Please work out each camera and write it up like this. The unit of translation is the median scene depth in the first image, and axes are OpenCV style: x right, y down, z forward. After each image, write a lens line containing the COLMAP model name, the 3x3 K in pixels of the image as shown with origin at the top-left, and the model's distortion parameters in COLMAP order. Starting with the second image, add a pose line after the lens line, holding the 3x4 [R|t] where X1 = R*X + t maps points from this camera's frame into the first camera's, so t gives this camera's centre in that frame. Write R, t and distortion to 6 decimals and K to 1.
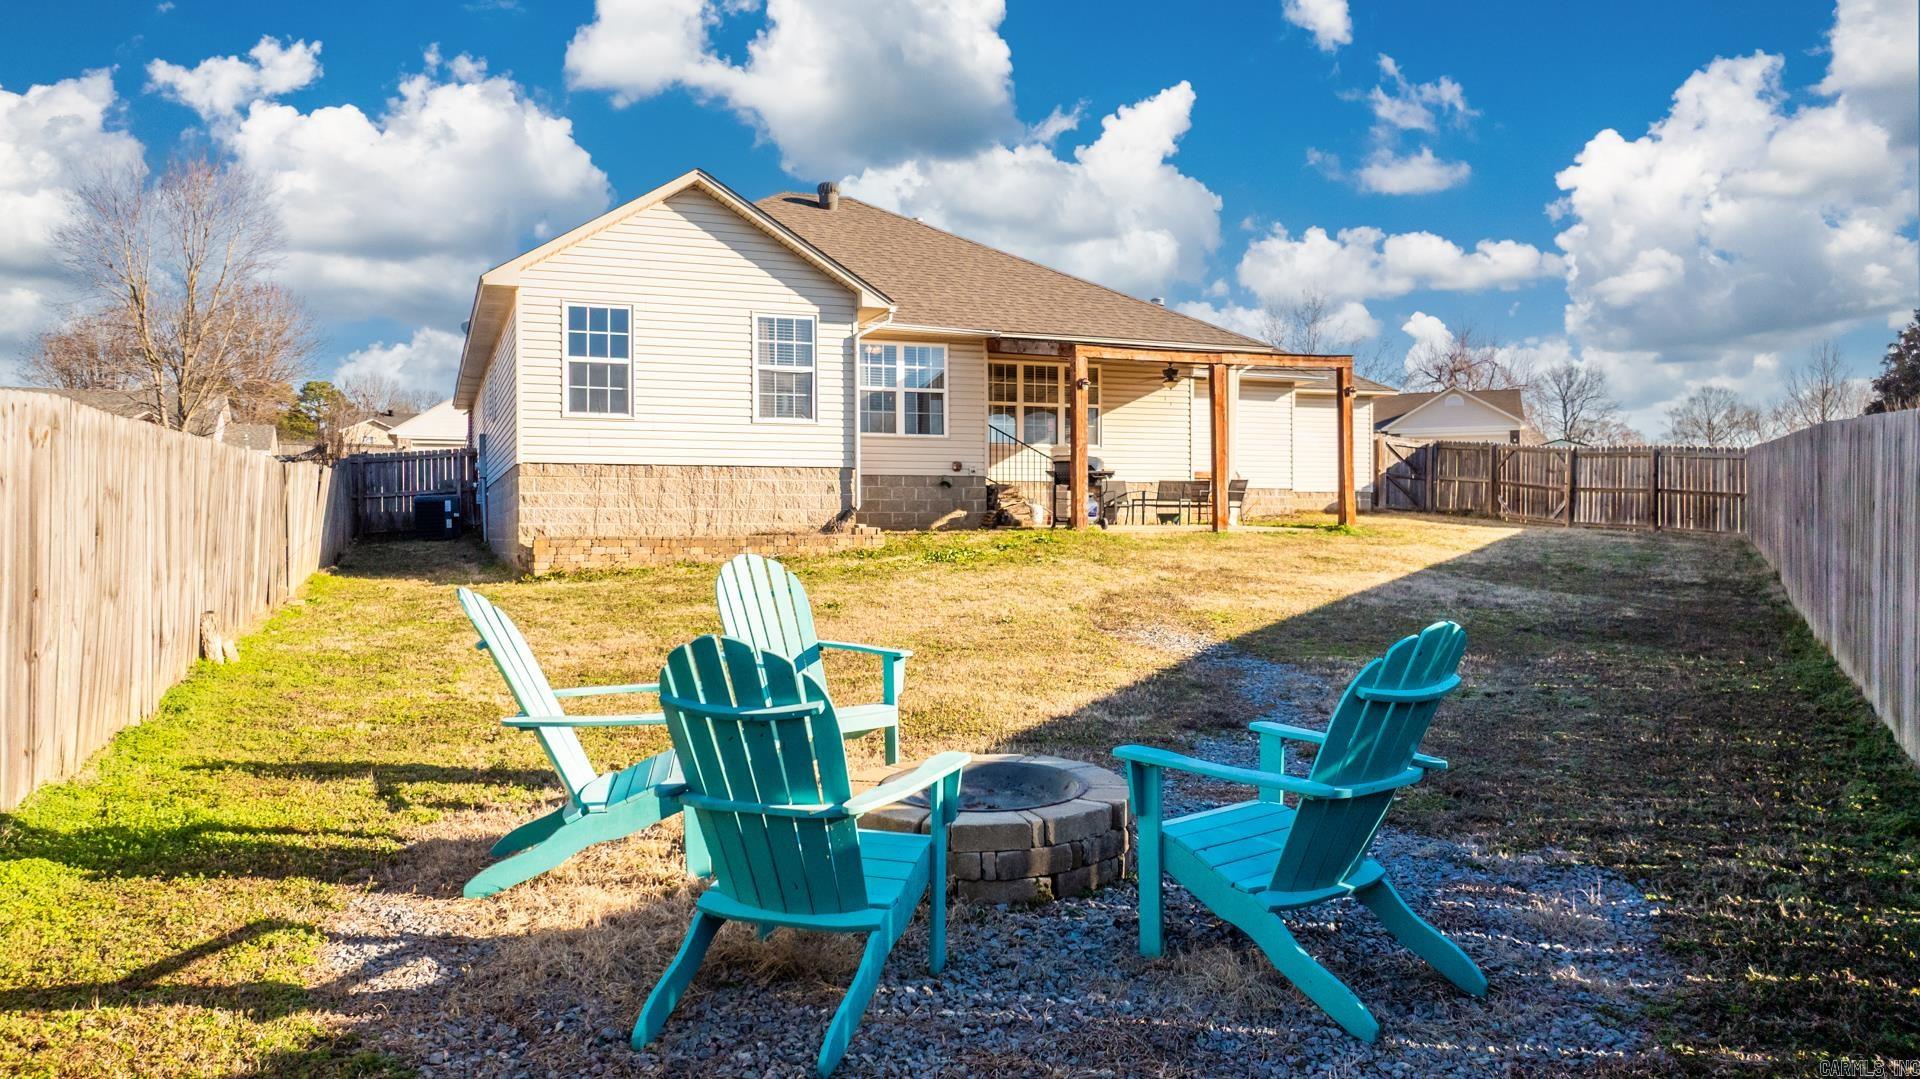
lens RADIAL K [[1358.5, 0, 957.3], [0, 1358.5, 534.1], [0, 0, 1]] dist [0.003922, 0.007067]
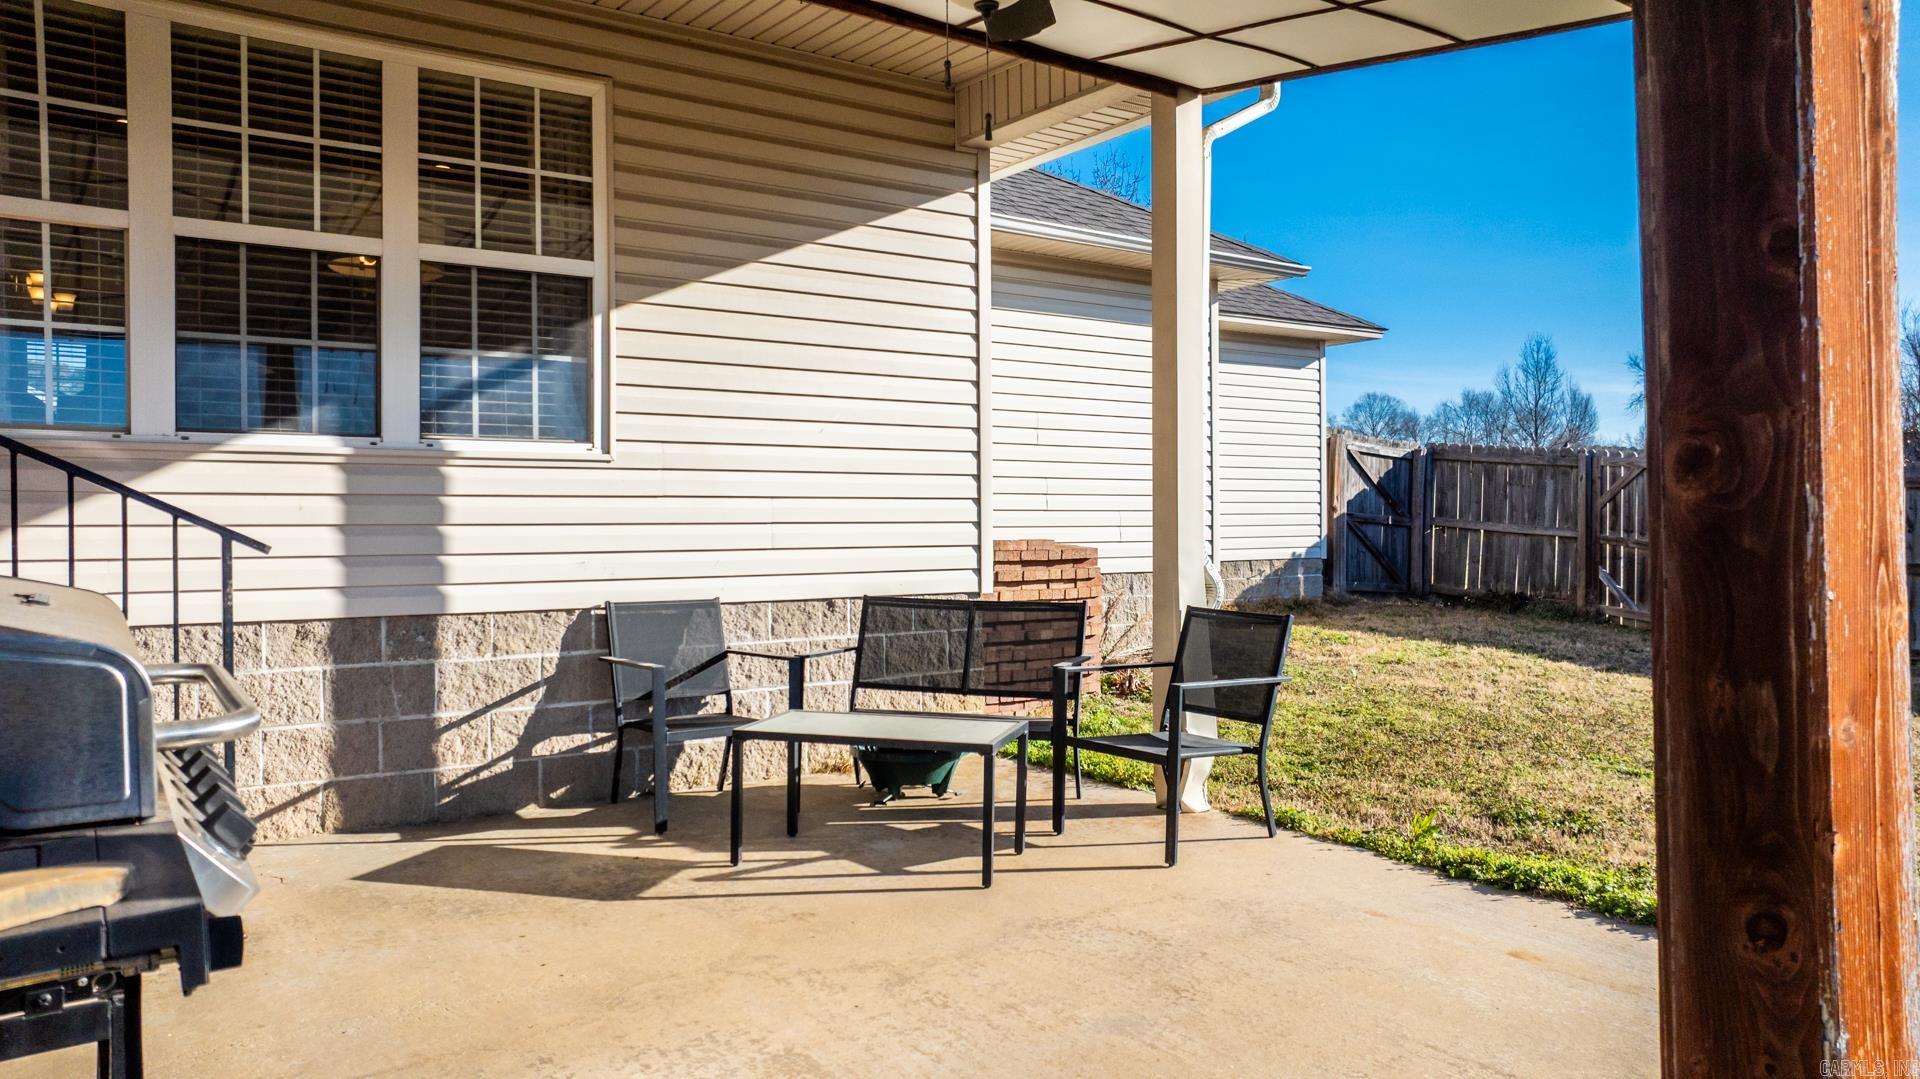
lens RADIAL K [[1358.5, 0, 959.3], [0, 1358.5, 539.3], [0, 0, 1]] dist [0.003922, 0.007067]
pose [[0.971787, -0.005432, 0.235796, 0.084745], [0.004521, 0.999980, 0.004405, -0.038827], [-0.235815, -0.003215, 0.971793, 0.589314]]
